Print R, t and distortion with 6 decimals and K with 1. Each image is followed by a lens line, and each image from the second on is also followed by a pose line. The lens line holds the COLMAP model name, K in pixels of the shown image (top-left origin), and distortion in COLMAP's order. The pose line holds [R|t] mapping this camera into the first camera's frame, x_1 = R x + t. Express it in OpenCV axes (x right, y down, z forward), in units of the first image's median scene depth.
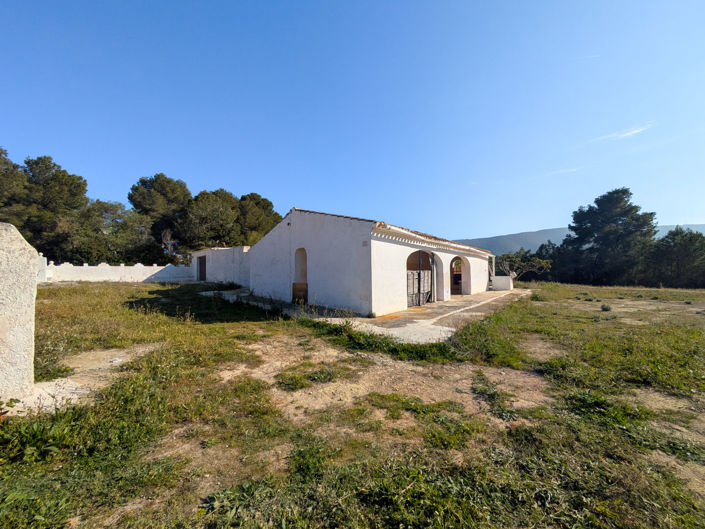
lens RADIAL K [[281.6, 0, 344.7], [0, 281.6, 267.8], [0, 0, 1]] dist [0.001238, 0.000516]
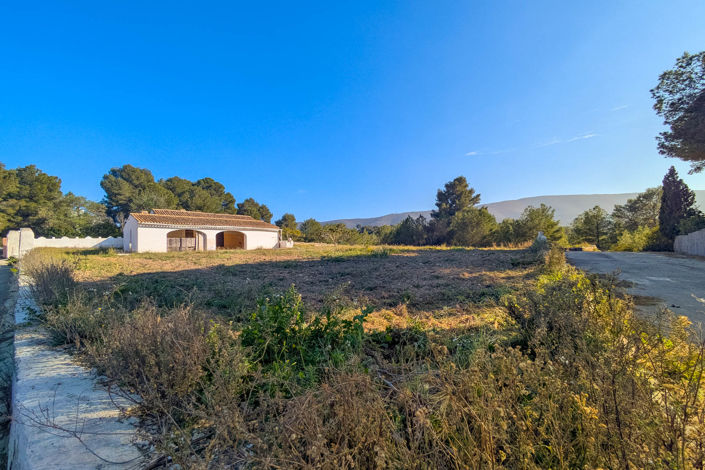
lens RADIAL K [[278.4, 0, 352.5], [0, 278.4, 235.0], [0, 0, 1]] dist [-0.000179, -0.000182]
pose [[0.999326, -0.015372, 0.033342, 0.606322], [0.015596, 0.999858, -0.006457, 0.008560], [-0.033238, 0.006973, 0.999423, -0.544041]]
